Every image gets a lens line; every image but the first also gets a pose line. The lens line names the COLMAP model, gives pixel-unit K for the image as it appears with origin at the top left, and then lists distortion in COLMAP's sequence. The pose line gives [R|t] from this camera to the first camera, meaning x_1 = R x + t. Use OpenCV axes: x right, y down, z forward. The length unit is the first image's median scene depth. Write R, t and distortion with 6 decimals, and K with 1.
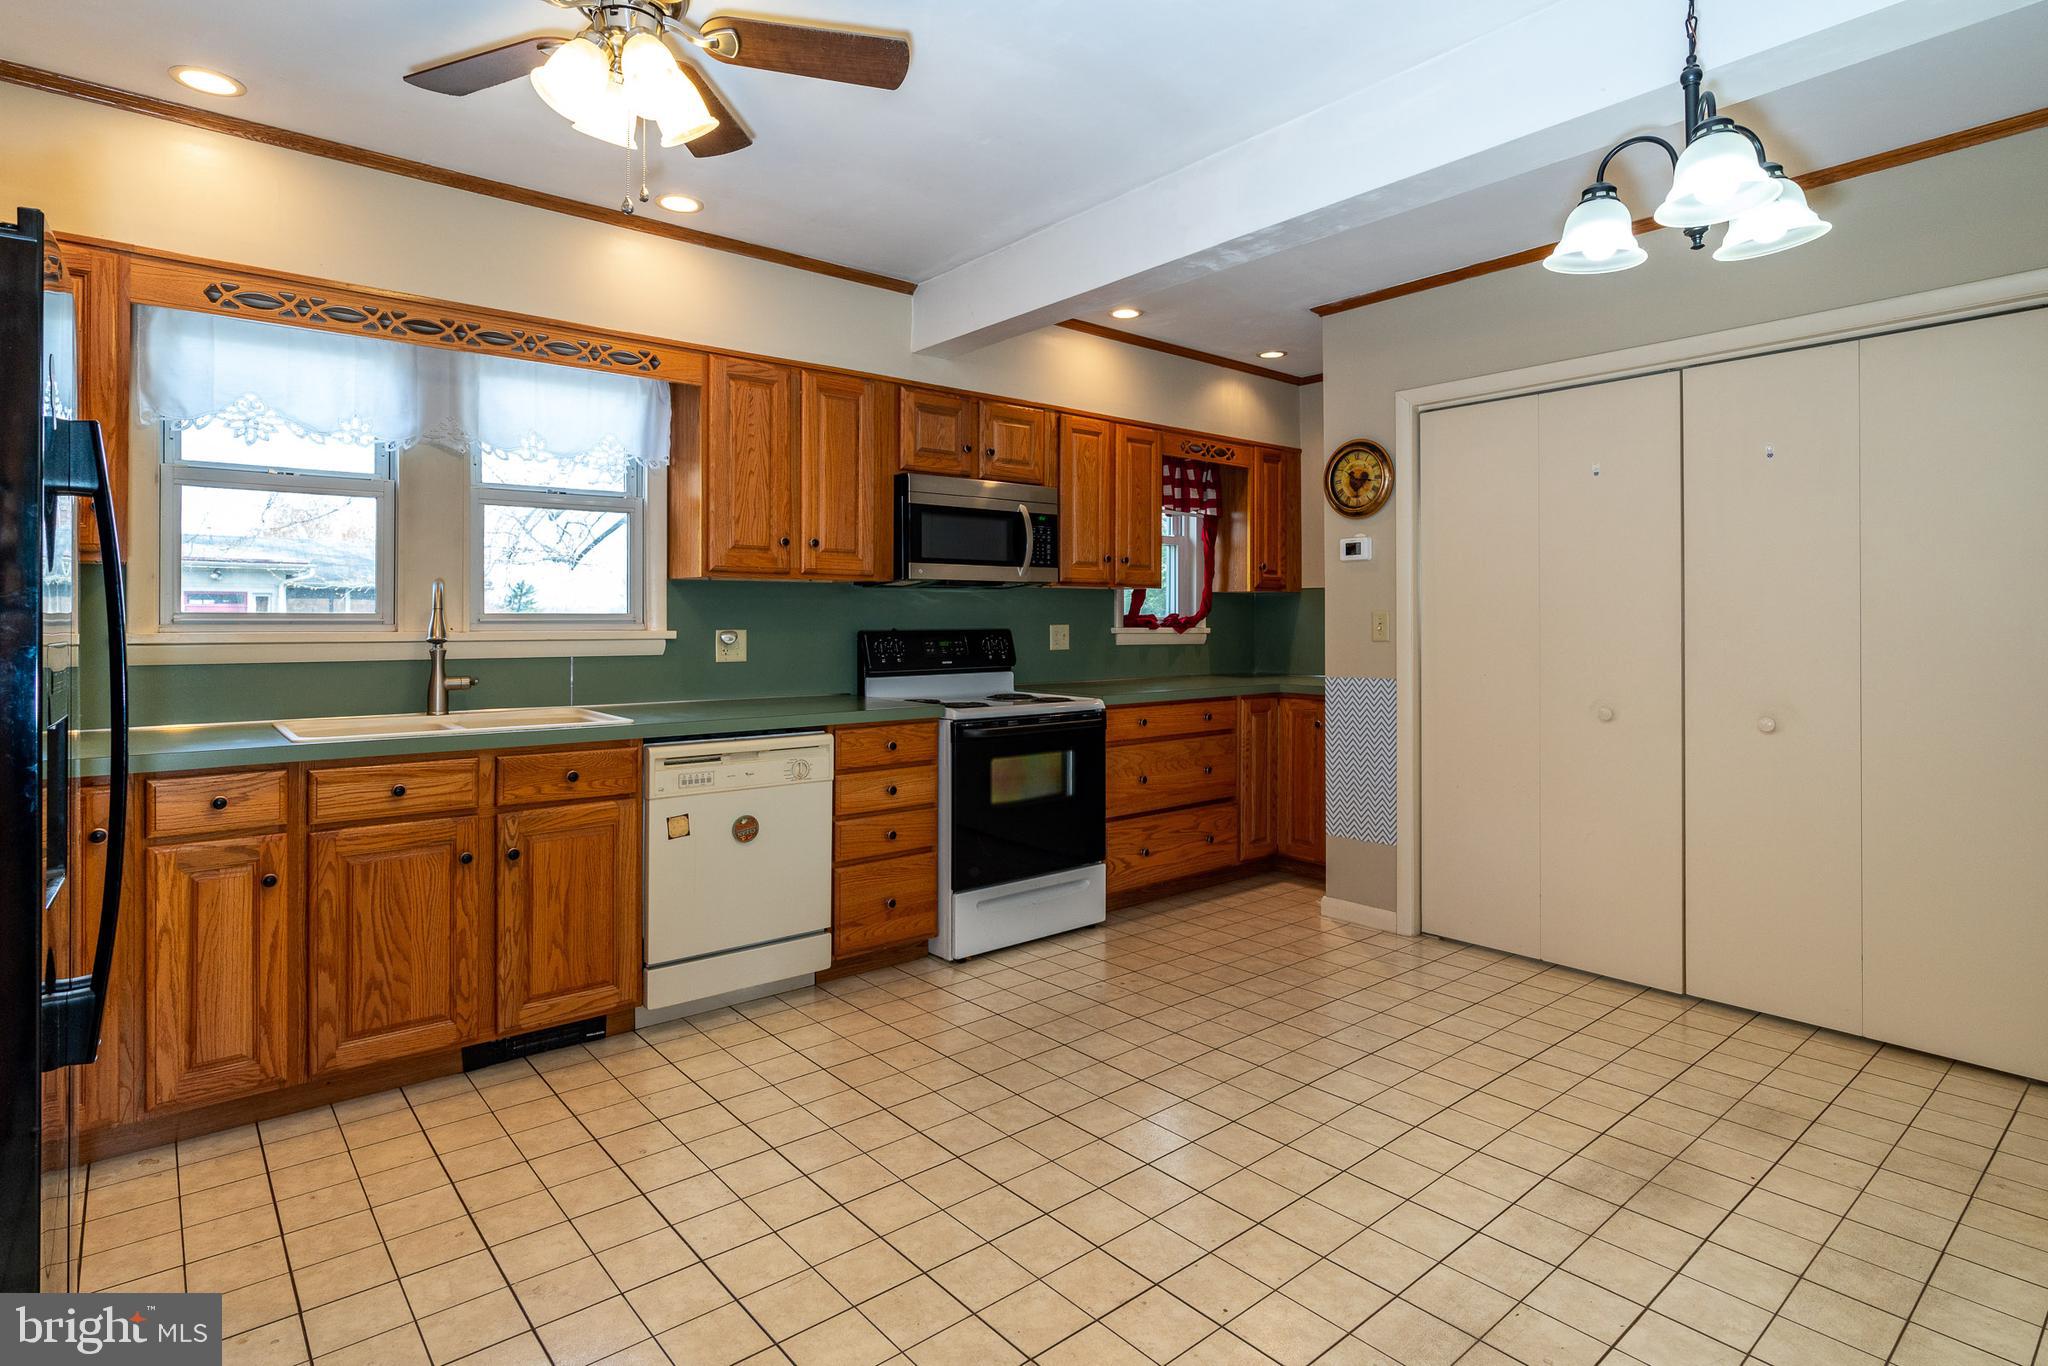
lens RADIAL K [[1052.1, 0, 1017.7], [0, 1052.1, 616.0], [0, 0, 1]] dist [-0.009125, 0.001684]
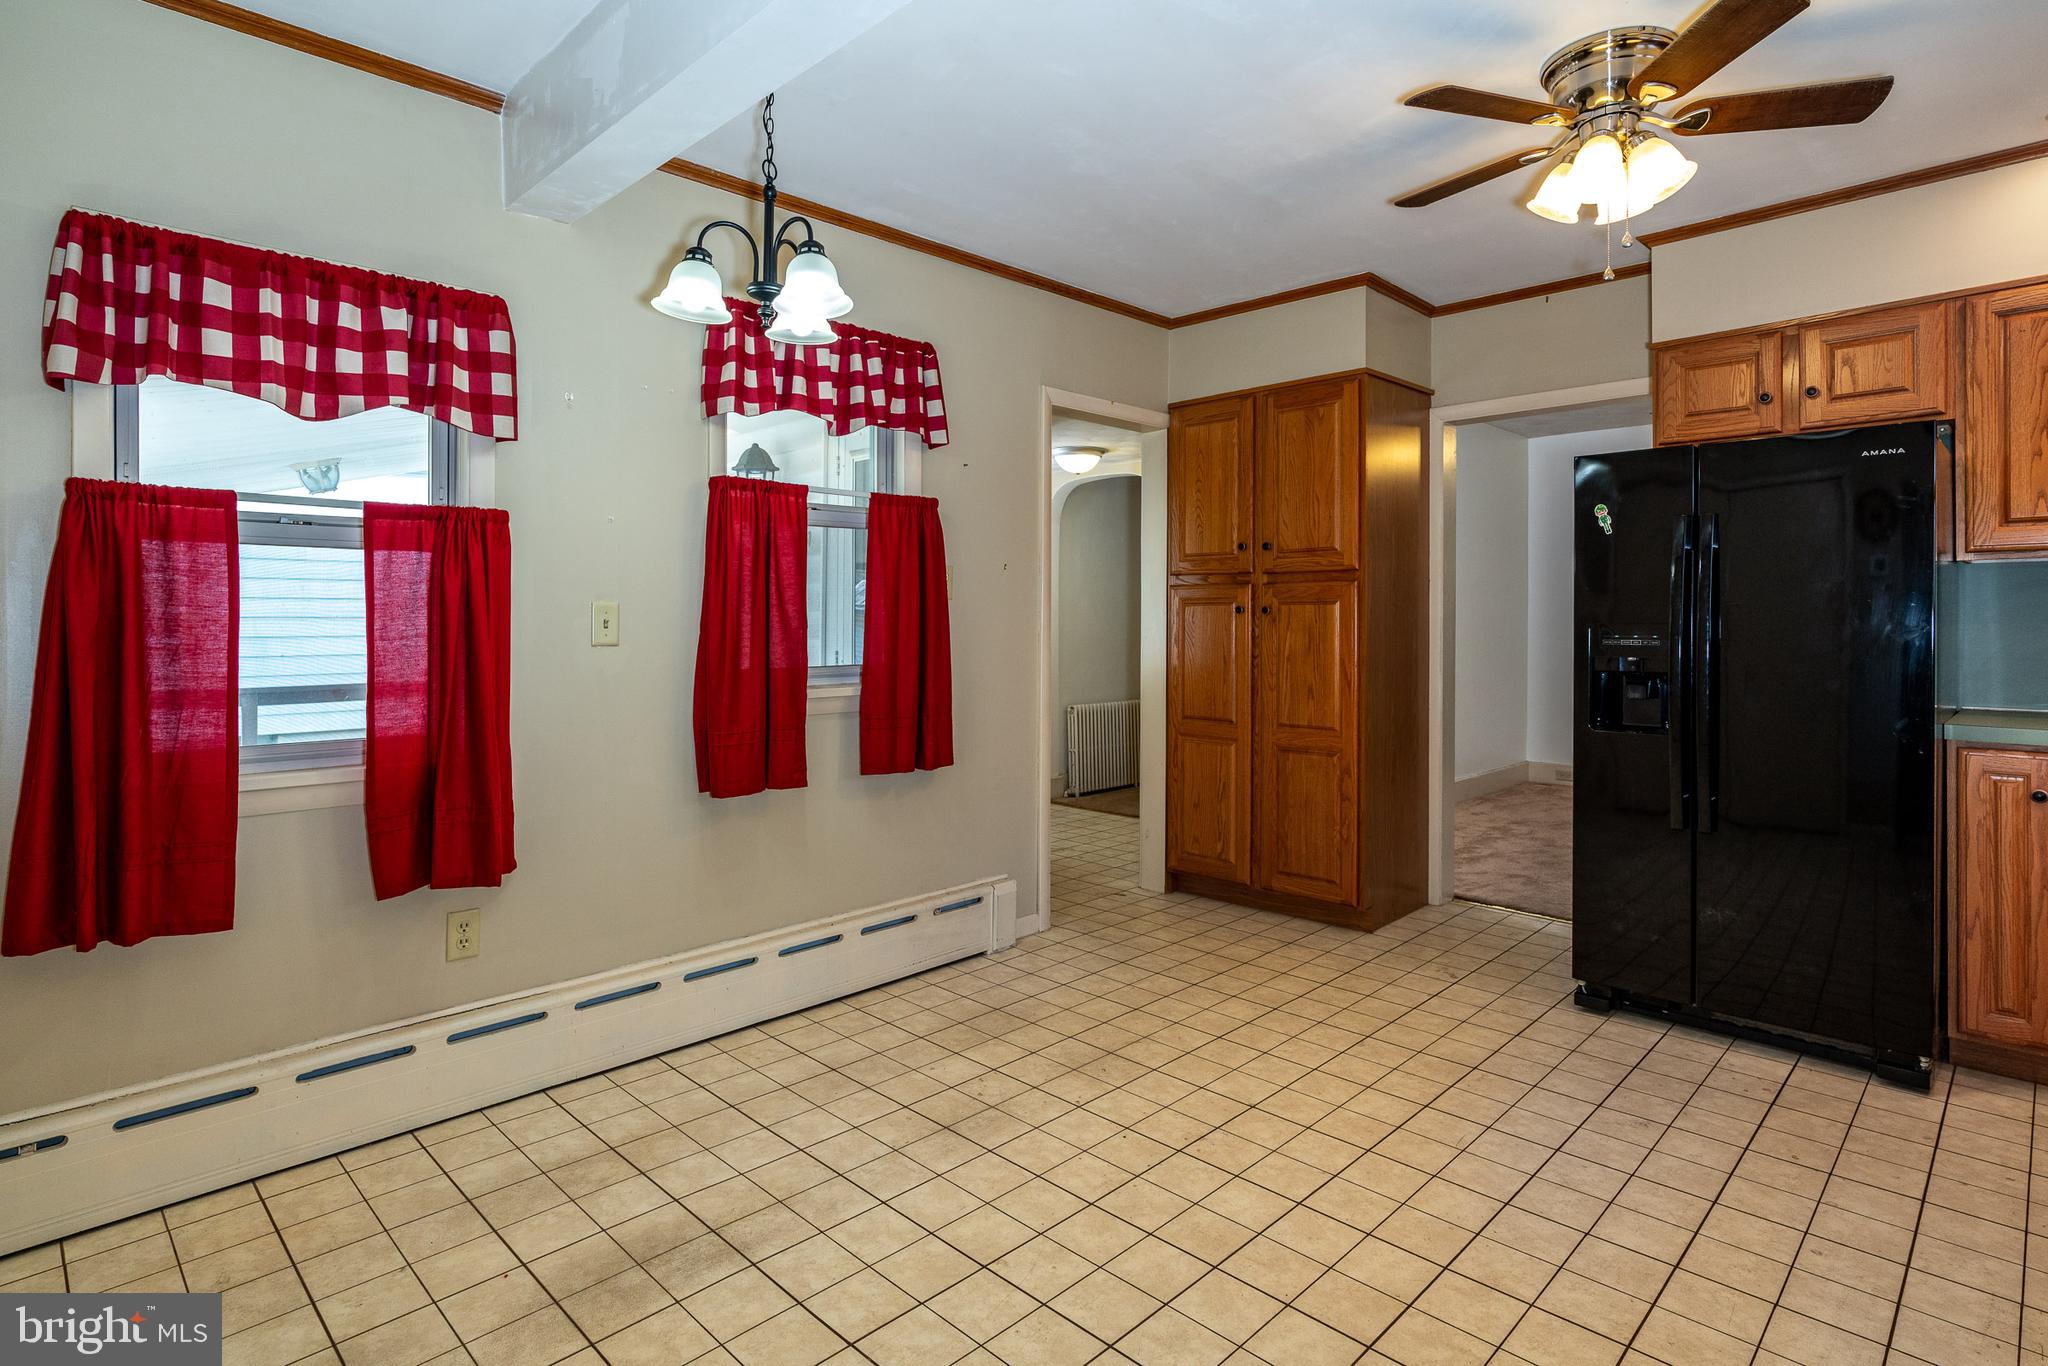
lens RADIAL K [[1052.1, 0, 1017.7], [0, 1052.1, 616.0], [0, 0, 1]] dist [-0.009125, 0.001684]
pose [[-0.996028, 0.004152, -0.088939, 0.254747], [0.004849, 0.999959, -0.007624, 0.008628], [0.088903, -0.008025, -0.996008, 1.316158]]
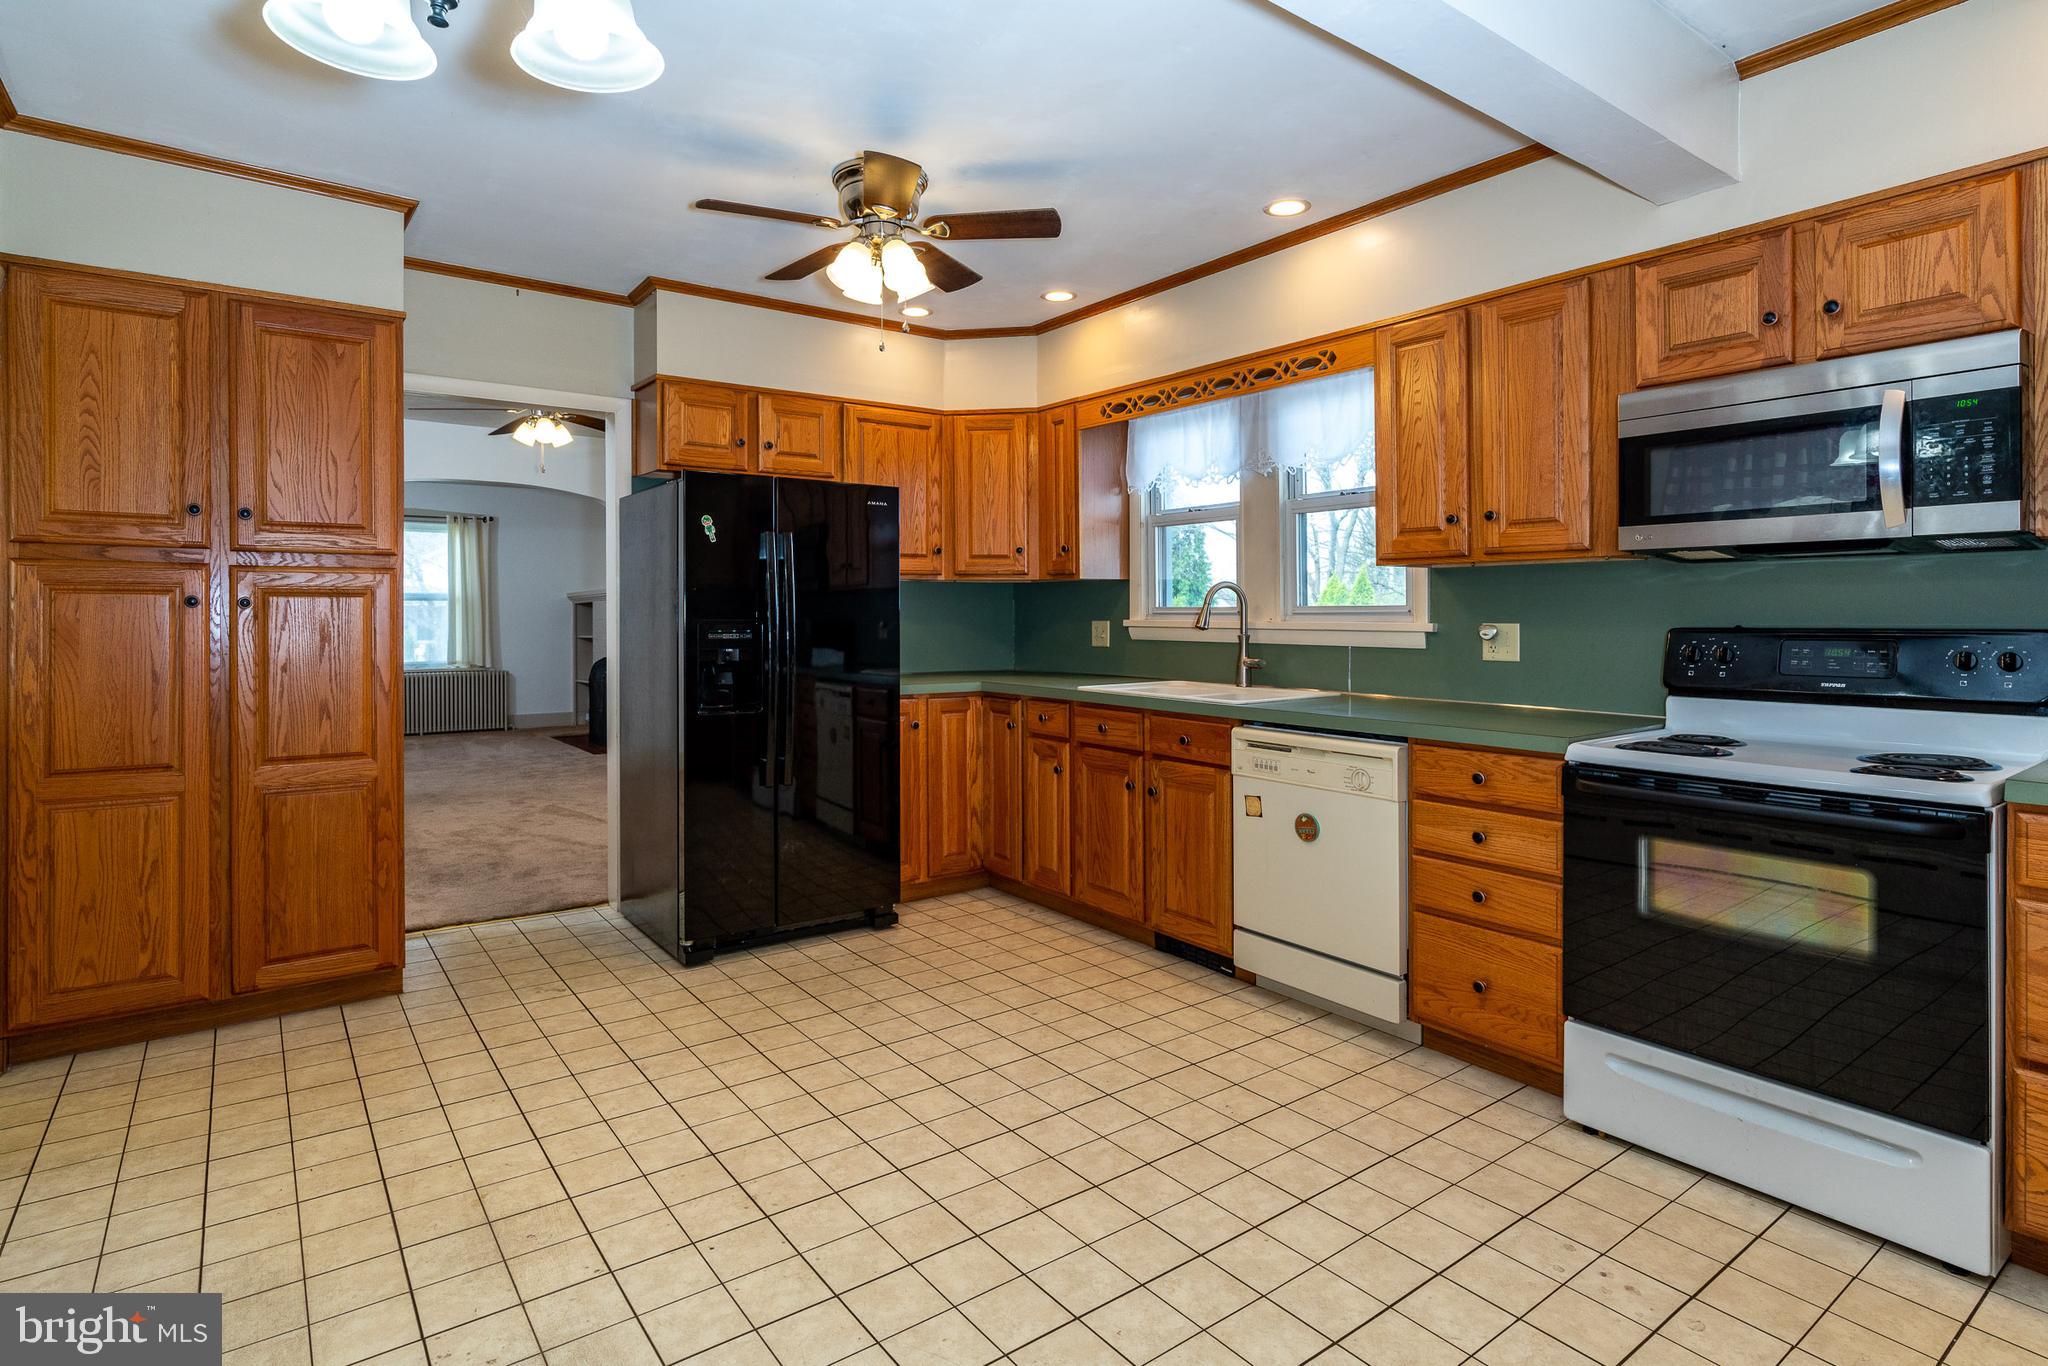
lens RADIAL K [[1052.1, 0, 1017.7], [0, 1052.1, 616.0], [0, 0, 1]] dist [-0.009125, 0.001684]
pose [[-0.059359, 0.004179, -0.998228, 0.716782], [0.003385, 0.999986, 0.003985, 0.003117], [0.998231, -0.003142, -0.059373, 0.786951]]
